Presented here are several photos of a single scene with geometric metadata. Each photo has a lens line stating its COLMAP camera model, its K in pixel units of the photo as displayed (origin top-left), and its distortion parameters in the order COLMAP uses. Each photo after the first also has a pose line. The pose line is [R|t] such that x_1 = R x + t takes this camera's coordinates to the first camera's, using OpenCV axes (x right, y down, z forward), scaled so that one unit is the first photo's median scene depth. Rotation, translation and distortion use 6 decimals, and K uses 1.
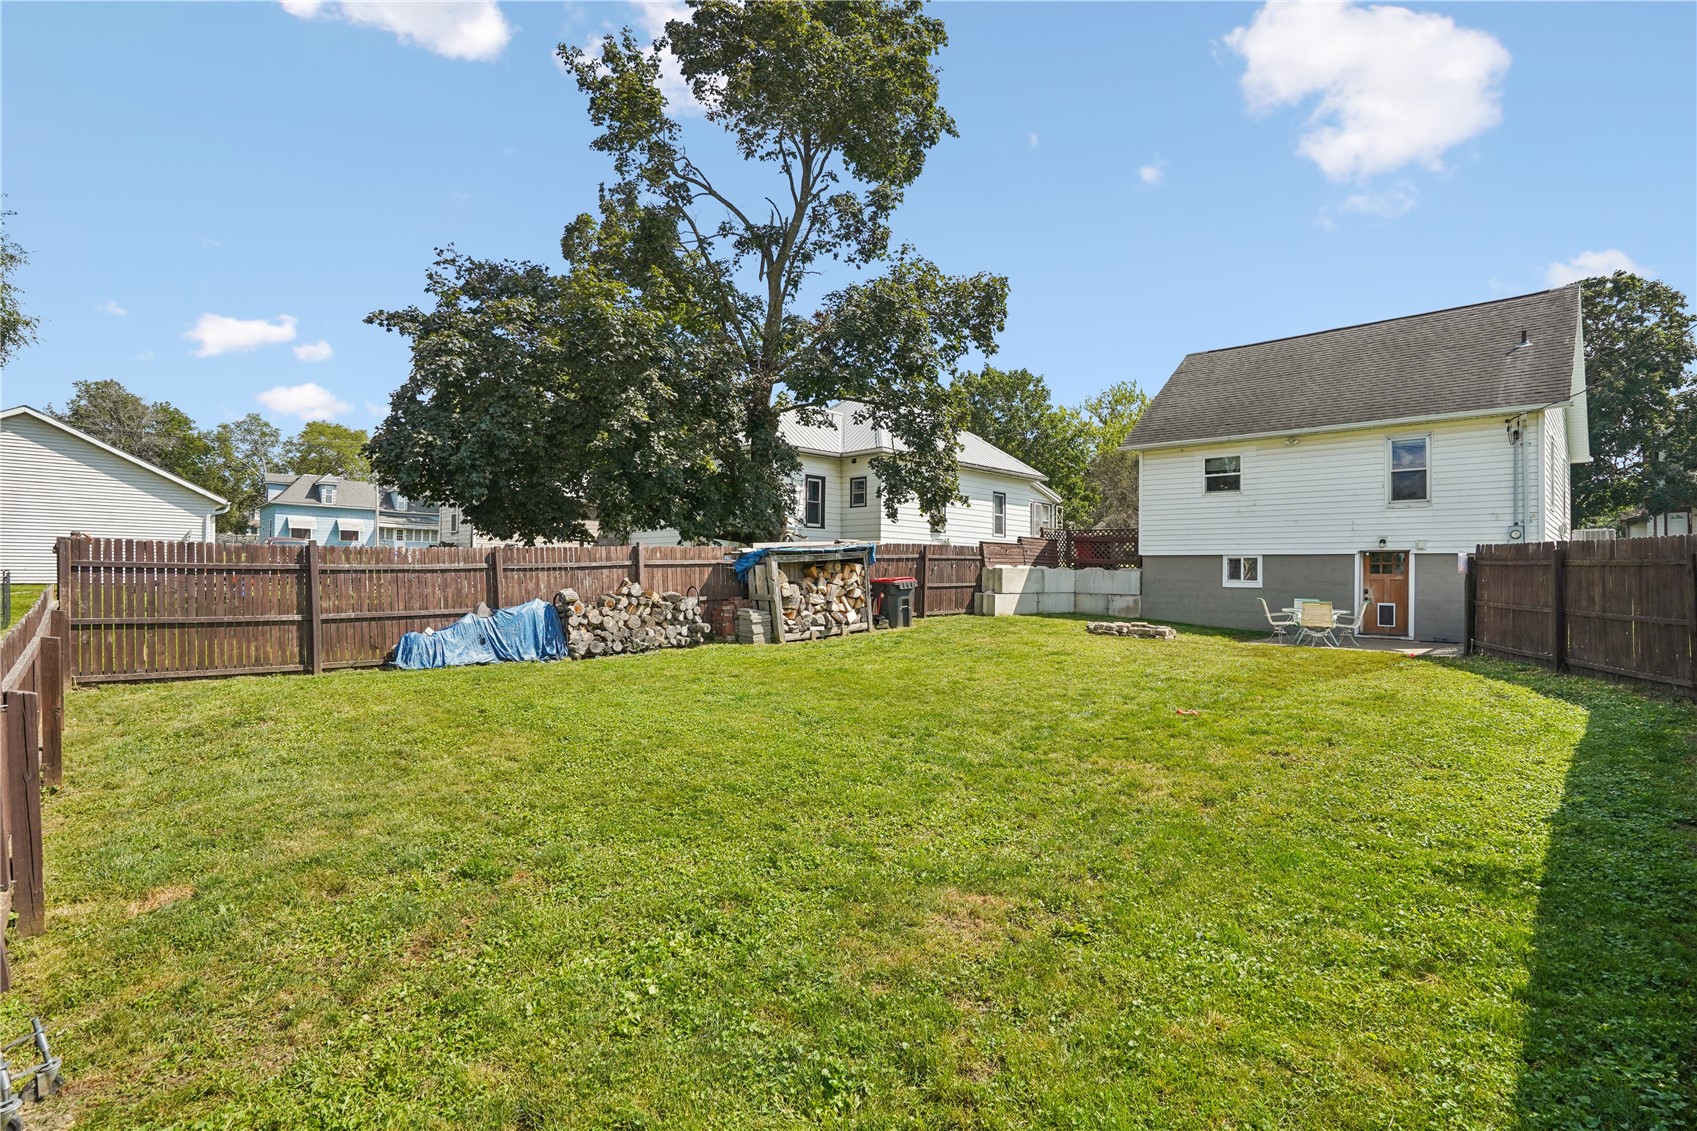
lens RADIAL K [[788.3, 0, 848.5], [0, 788.3, 565.5], [0, 0, 1]] dist [-0.000893, -0.000047]
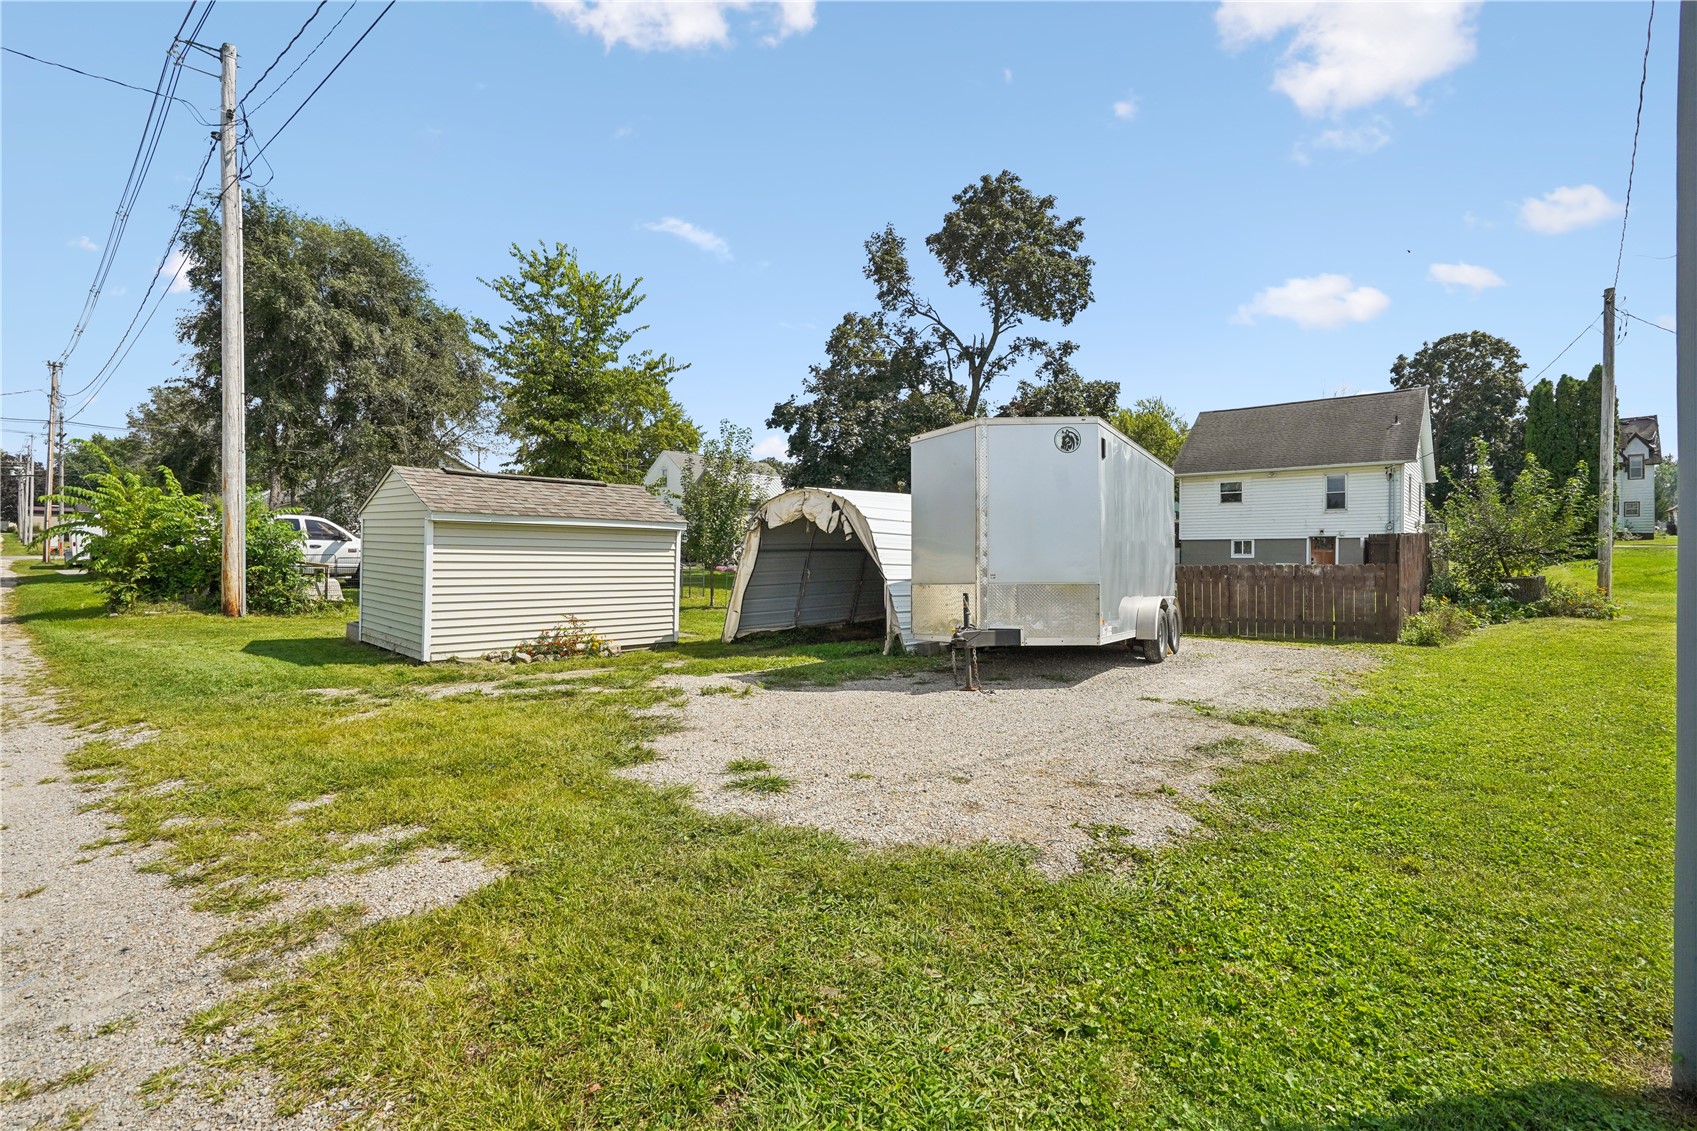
lens RADIAL K [[773.1, 0, 846.1], [0, 773.1, 576.7], [0, 0, 1]] dist [-0.001671, -0.000232]
pose [[0.997557, -0.011759, 0.068856, -0.497074], [0.009438, 0.999380, 0.033928, 0.003000], [-0.069213, -0.033196, 0.997049, -0.648967]]
